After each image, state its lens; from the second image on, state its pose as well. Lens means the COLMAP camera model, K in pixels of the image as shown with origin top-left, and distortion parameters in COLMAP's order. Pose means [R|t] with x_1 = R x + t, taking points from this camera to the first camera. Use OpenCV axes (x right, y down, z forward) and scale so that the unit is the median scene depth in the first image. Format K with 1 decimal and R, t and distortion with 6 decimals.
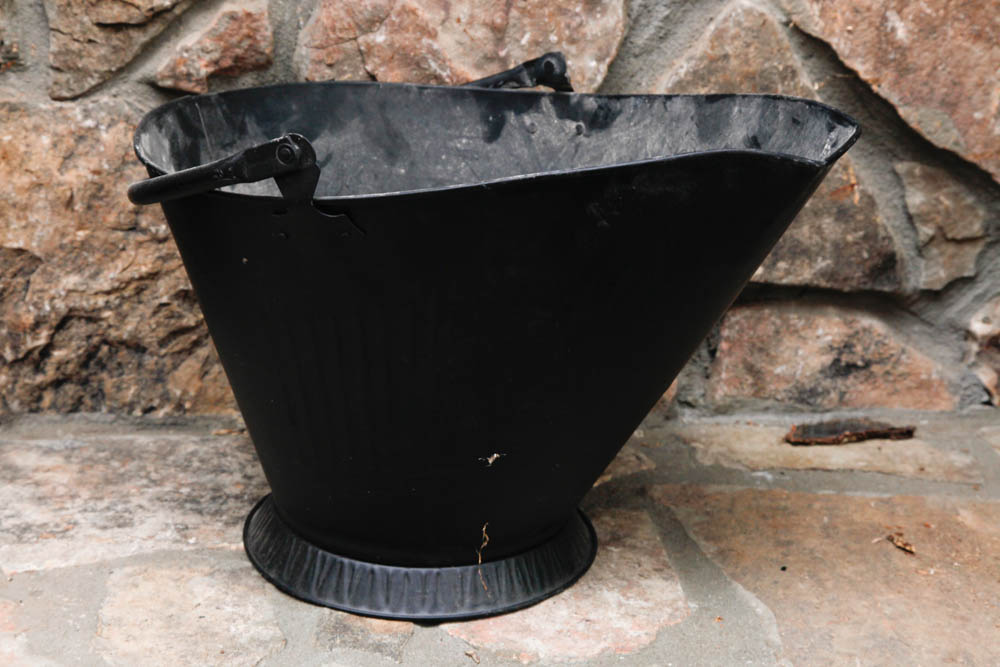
lens RADIAL K [[1764.4, 0, 494.9], [0, 1764.4, 332.7], [0, 0, 1]] dist [0.238334, 0.000000]
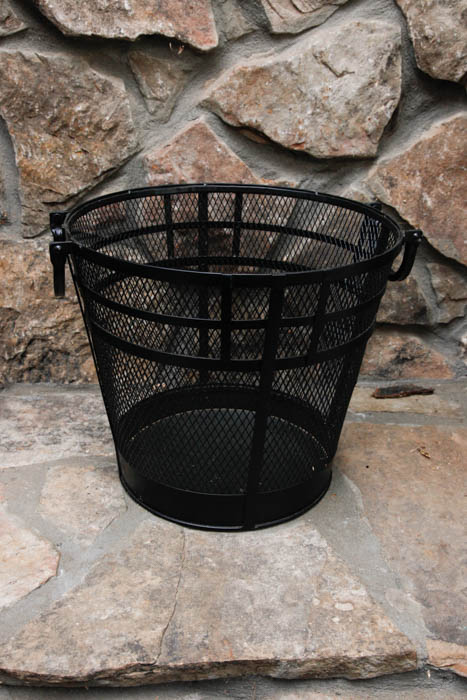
lens RADIAL K [[788.3, 0, 232.0], [0, 788.3, 349.2], [0, 0, 1]] dist [0.051349, 0.000000]
pose [[0.999312, 0.002408, -0.037011, 0.033851], [0.000381, 0.997172, 0.075157, -0.069527], [0.037087, -0.075120, 0.996485, 0.071156]]
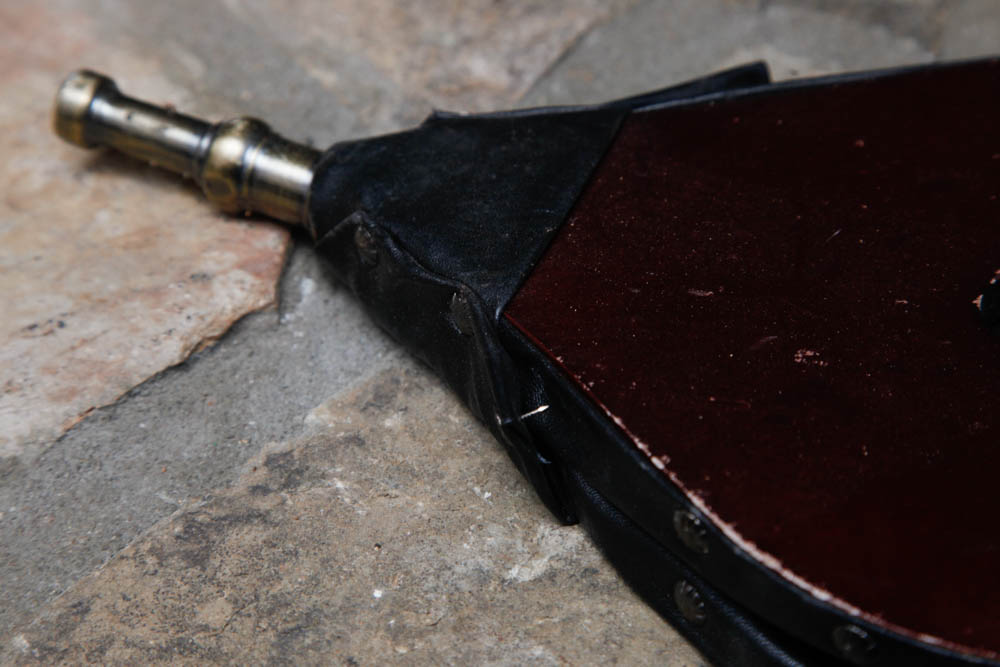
lens RADIAL K [[2377.7, 0, 500.0], [0, 2377.7, 333.8], [0, 0, 1]] dist [0.283434, 0.000000]
pose [[0.978057, 0.098130, -0.183779, -0.036162], [-0.018660, 0.919841, 0.391846, 0.028795], [0.207499, -0.379819, 0.901489, 0.390999]]
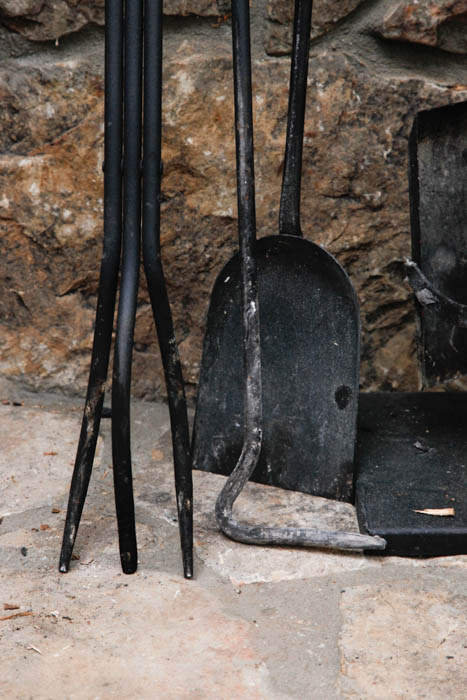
lens RADIAL K [[1803.8, 0, 234.9], [0, 1803.8, 349.5], [0, 0, 1]] dist [0.444033, 0.000000]
pose [[0.984217, 0.031976, -0.174050, -0.096737], [-0.014401, 0.994750, 0.101316, -0.074770], [0.176376, -0.097211, 0.979511, 0.072752]]
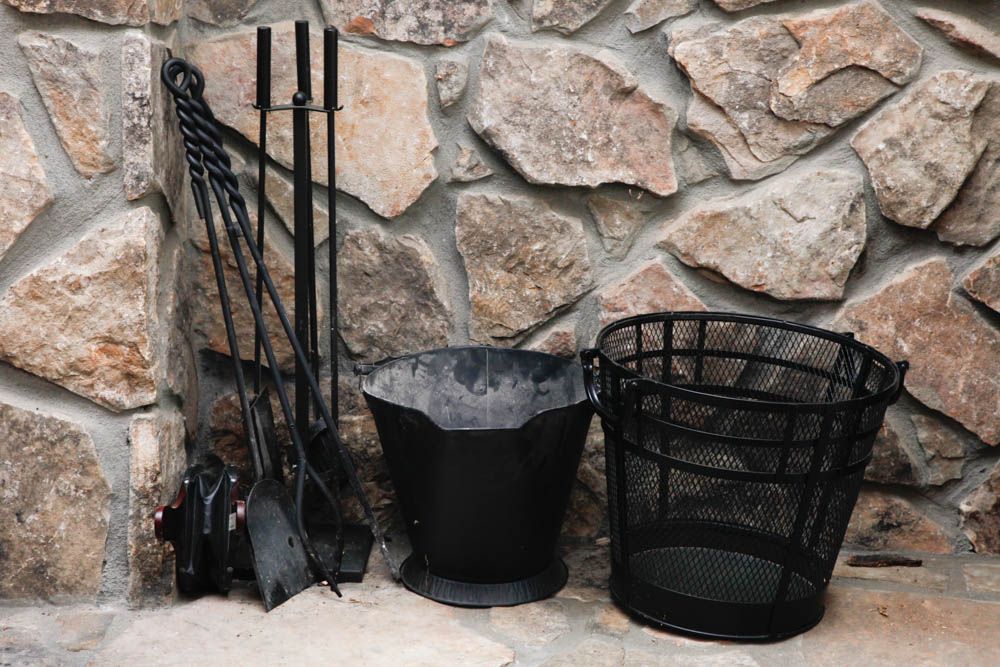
lens RADIAL K [[2404.2, 0, 490.0], [0, 2404.2, 339.3], [0, 0, 1]] dist [0.484569, 0.000000]
pose [[0.985789, 0.026418, -0.165896, 0.227151], [-0.039118, 0.996509, -0.073758, 0.032207], [0.163368, 0.079200, 0.983381, -1.668739]]
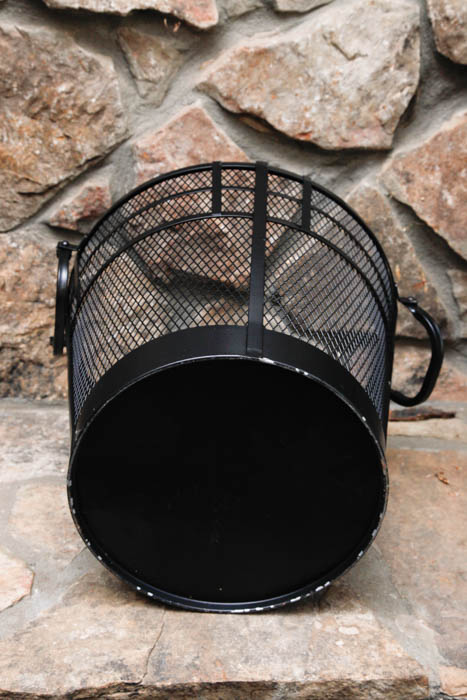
lens RADIAL K [[973.3, 0, 233.8], [0, 973.3, 349.0], [0, 0, 1]] dist [0.138642, 0.000000]
pose [[0.999542, 0.016139, -0.025609, 0.032042], [-0.015619, 0.999670, 0.020384, -0.032752], [0.025930, -0.019975, 0.999464, -0.024192]]
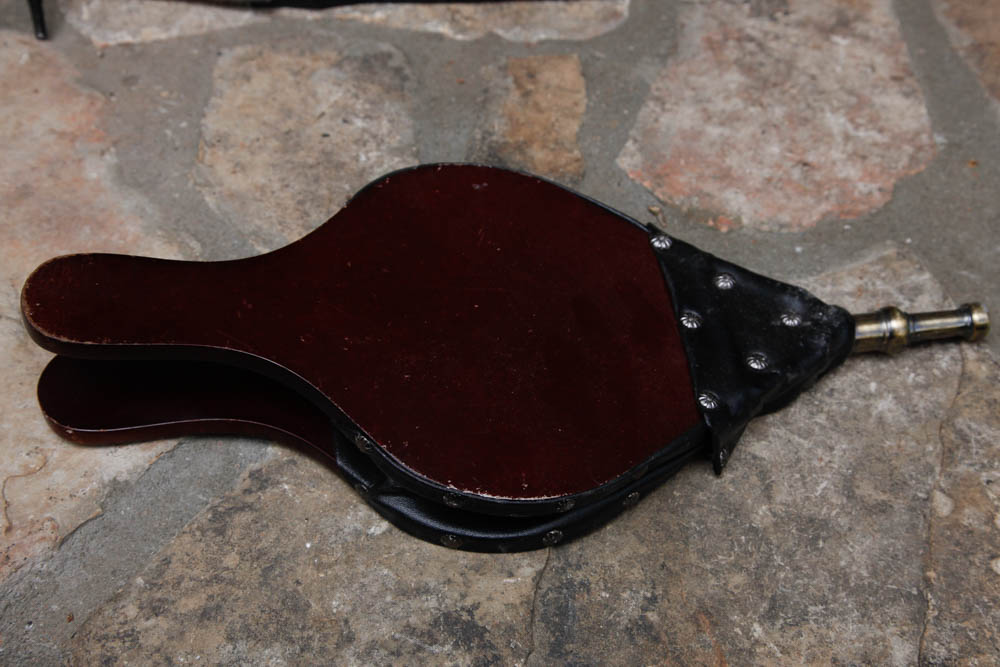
lens RADIAL K [[1354.9, 0, 497.0], [0, 1354.9, 334.2], [0, 0, 1]] dist [0.067025, 0.000000]
pose [[0.994970, 0.070925, -0.070743, -0.030997], [-0.025135, 0.860364, 0.509059, -0.066968], [0.096970, -0.504721, 0.857819, 0.366283]]
